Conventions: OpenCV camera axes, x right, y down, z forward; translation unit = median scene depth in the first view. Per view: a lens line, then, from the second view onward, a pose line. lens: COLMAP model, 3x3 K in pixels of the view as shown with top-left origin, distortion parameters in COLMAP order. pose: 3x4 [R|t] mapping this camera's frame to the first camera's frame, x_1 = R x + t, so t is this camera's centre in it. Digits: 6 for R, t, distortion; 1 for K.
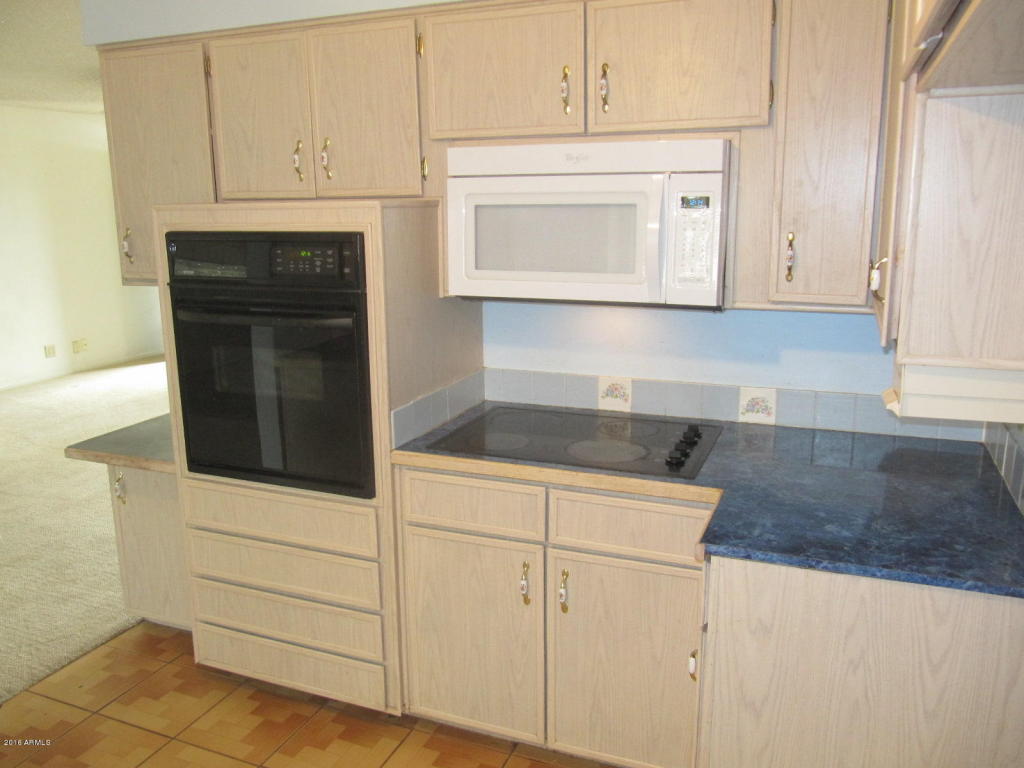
lens RADIAL K [[834.5, 0, 510.8], [0, 834.5, 388.6], [0, 0, 1]] dist [-0.051884, 0.026491]
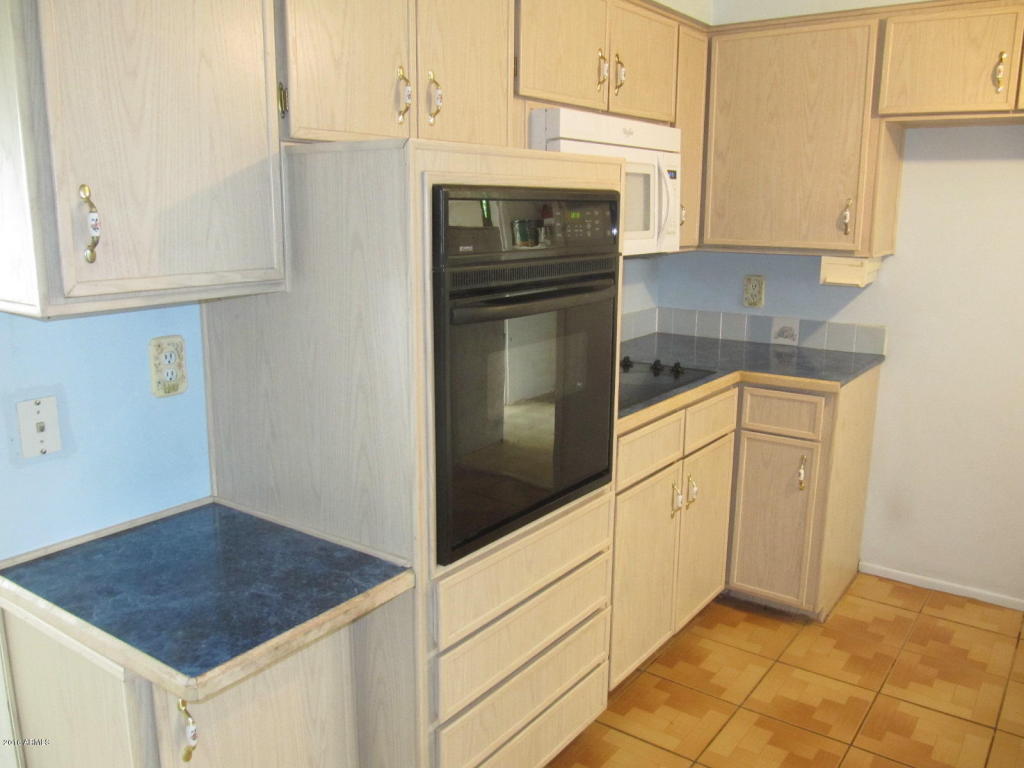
lens RADIAL K [[834.5, 0, 512.7], [0, 834.5, 385.9], [0, 0, 1]] dist [-0.051884, 0.026491]
pose [[0.238136, -0.194682, 0.951520, -0.983030], [0.209016, 0.967021, 0.145543, -0.119168], [-0.948474, 0.164224, 0.270974, 0.778010]]
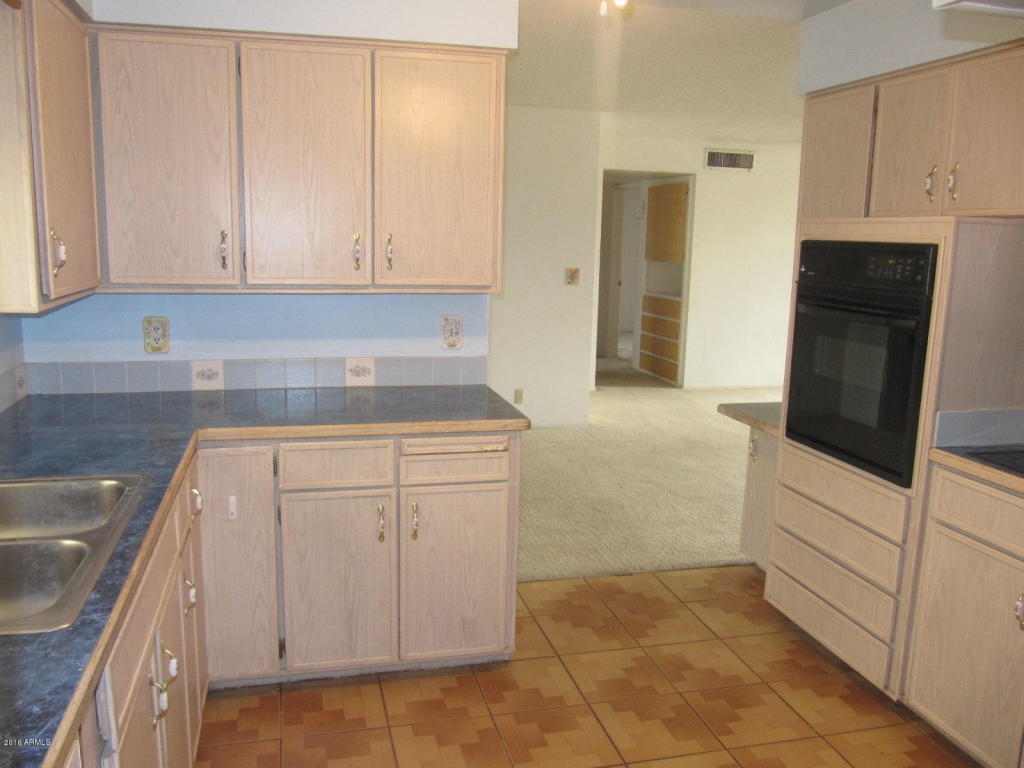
lens RADIAL K [[834.5, 0, 505.9], [0, 834.5, 381.6], [0, 0, 1]] dist [-0.051884, 0.026491]
pose [[0.603031, 0.168820, -0.779650, 0.314130], [-0.207456, 0.976910, 0.051074, 0.046615], [0.770270, 0.130944, 0.624130, -0.090580]]
